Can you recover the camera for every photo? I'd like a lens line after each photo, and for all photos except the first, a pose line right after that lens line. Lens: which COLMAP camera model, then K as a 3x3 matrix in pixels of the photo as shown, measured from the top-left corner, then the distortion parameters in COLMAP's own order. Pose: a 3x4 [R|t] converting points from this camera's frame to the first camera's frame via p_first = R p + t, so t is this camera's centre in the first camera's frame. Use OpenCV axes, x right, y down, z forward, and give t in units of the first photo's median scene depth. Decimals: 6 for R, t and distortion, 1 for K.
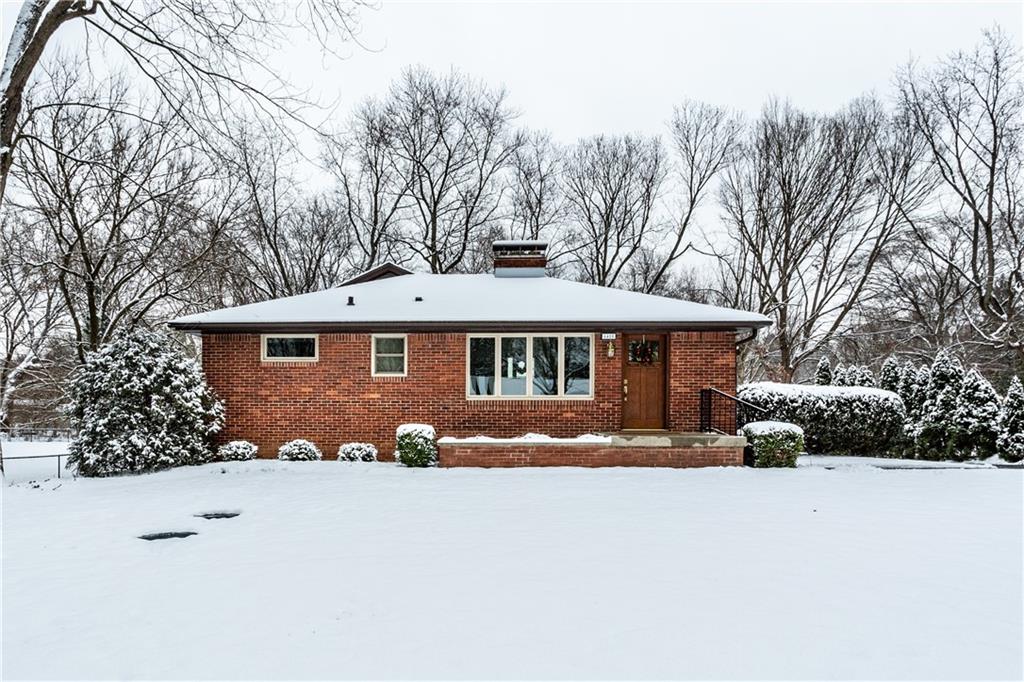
lens RADIAL K [[612.3, 0, 482.9], [0, 612.3, 372.4], [0, 0, 1]] dist [-0.005316, -0.000036]
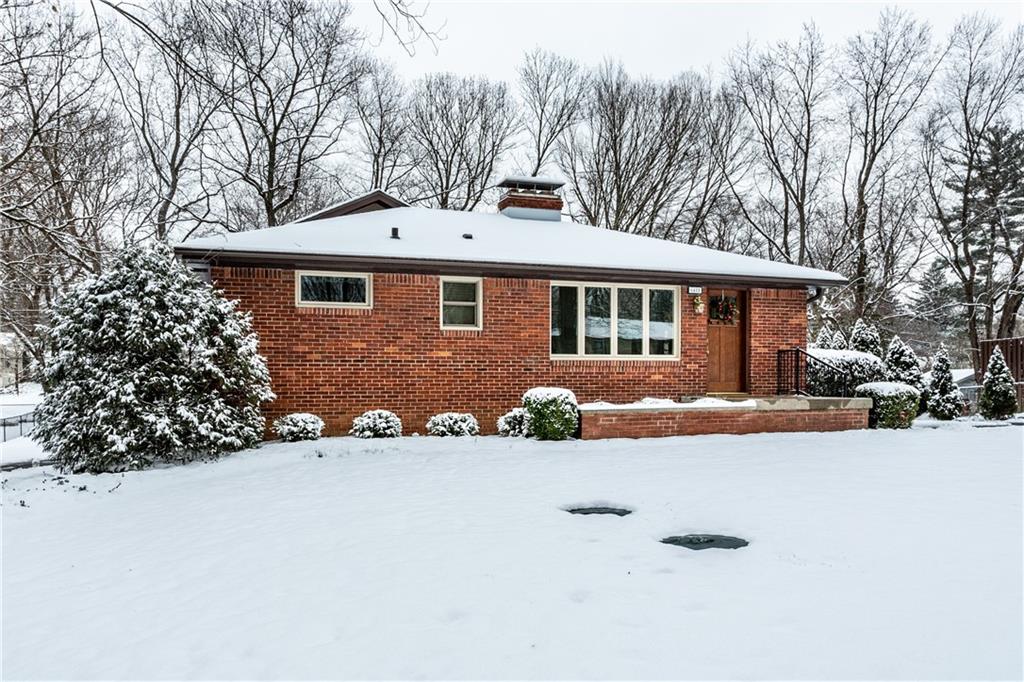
lens RADIAL K [[683.0, 0, 512.0], [0, 683.0, 341.0], [0, 0, 1]] dist [-0.009113, -0.002771]
pose [[0.948537, 0.013870, 0.316362, -0.366793], [-0.016303, 0.999854, 0.005045, 0.015184], [-0.316246, -0.009943, 0.948625, 0.128319]]
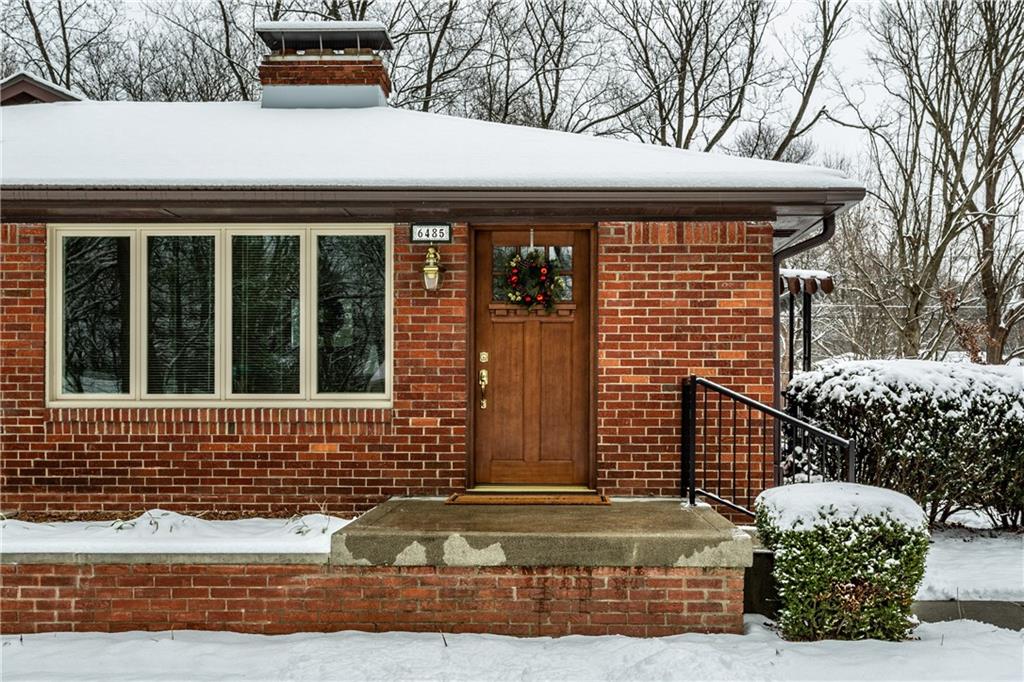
lens RADIAL K [[1031.2, 0, 512.0], [0, 1031.2, 341.0], [0, 0, 1]] dist [-0.009159, 0.000748]
pose [[0.999826, 0.001736, 0.018570, 0.241214], [-0.001842, 0.999982, 0.005707, 0.001737], [-0.018559, -0.005740, 0.999811, 0.382803]]
